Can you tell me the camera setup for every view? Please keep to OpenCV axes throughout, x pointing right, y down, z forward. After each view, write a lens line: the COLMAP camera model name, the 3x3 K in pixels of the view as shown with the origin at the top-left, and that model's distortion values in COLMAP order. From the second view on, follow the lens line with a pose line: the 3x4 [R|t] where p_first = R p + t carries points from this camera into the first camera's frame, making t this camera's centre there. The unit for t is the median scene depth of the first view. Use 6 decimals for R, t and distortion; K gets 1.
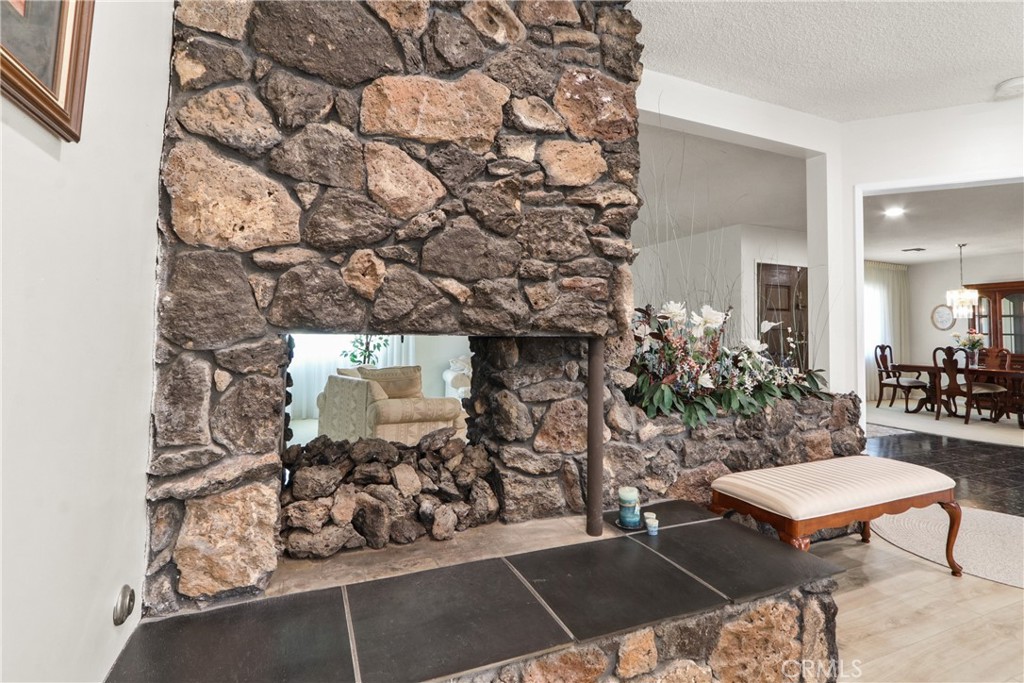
lens RADIAL K [[476.9, 0, 506.3], [0, 476.9, 303.6], [0, 0, 1]] dist [-0.011844, 0.000183]
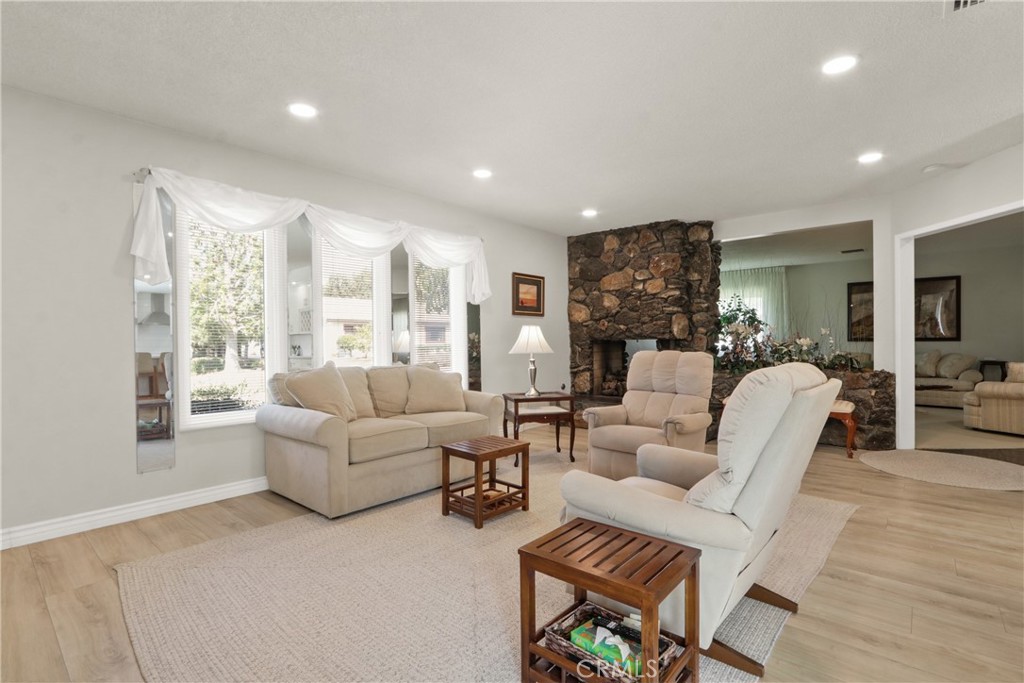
lens RADIAL K [[476.9, 0, 509.1], [0, 476.9, 345.1], [0, 0, 1]] dist [-0.011844, 0.000183]
pose [[0.438423, -0.007694, -0.898736, 3.018054], [0.068151, 0.997369, 0.024707, -0.047606], [0.896181, -0.072082, 0.437794, -1.549539]]
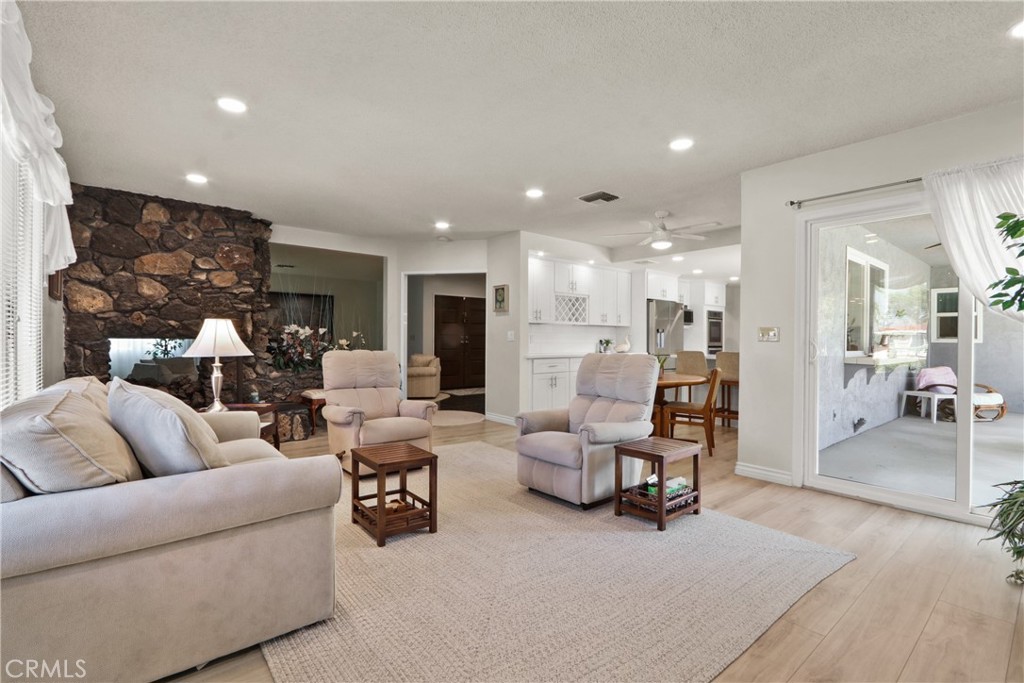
lens RADIAL K [[476.9, 0, 511.7], [0, 476.9, 345.1], [0, 0, 1]] dist [-0.011844, 0.000183]
pose [[0.956852, -0.012621, 0.290301, 1.117088], [-0.009539, 0.997153, 0.074795, -0.145807], [-0.290419, -0.074337, 0.954008, -2.624631]]
